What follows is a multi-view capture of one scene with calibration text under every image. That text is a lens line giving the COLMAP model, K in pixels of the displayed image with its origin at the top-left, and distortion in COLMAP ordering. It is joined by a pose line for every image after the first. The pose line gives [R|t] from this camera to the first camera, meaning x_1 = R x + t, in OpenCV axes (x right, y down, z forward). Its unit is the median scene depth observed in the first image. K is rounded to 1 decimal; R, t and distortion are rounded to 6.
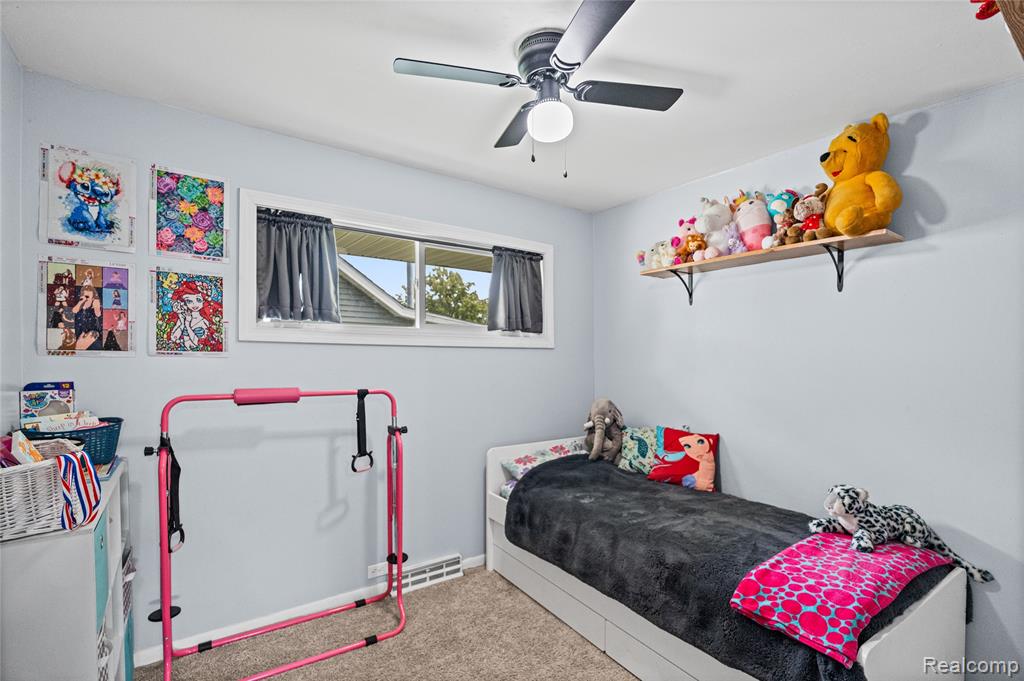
lens RADIAL K [[467.4, 0, 513.3], [0, 467.4, 341.1], [0, 0, 1]] dist [-0.001190, 0.000391]
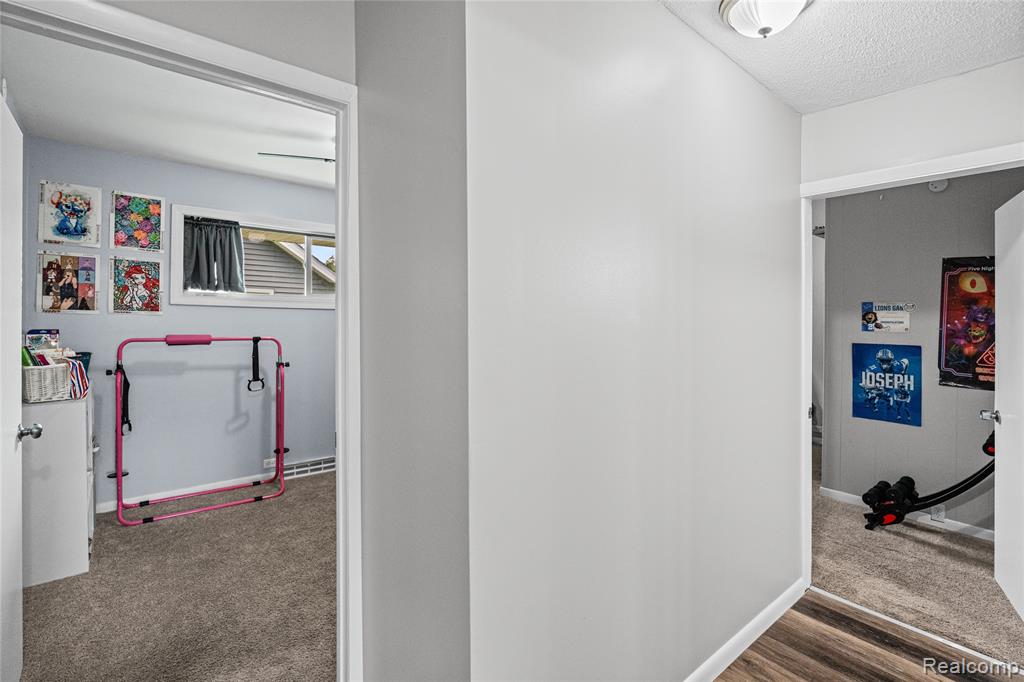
lens RADIAL K [[469.8, 0, 512.7], [0, 469.8, 304.2], [0, 0, 1]] dist [-0.000583, 0.000147]
pose [[0.997154, 0.006006, 0.075156, 0.442450], [-0.005574, 0.999967, -0.005959, 0.002299], [-0.075189, 0.005523, 0.997154, -0.657989]]
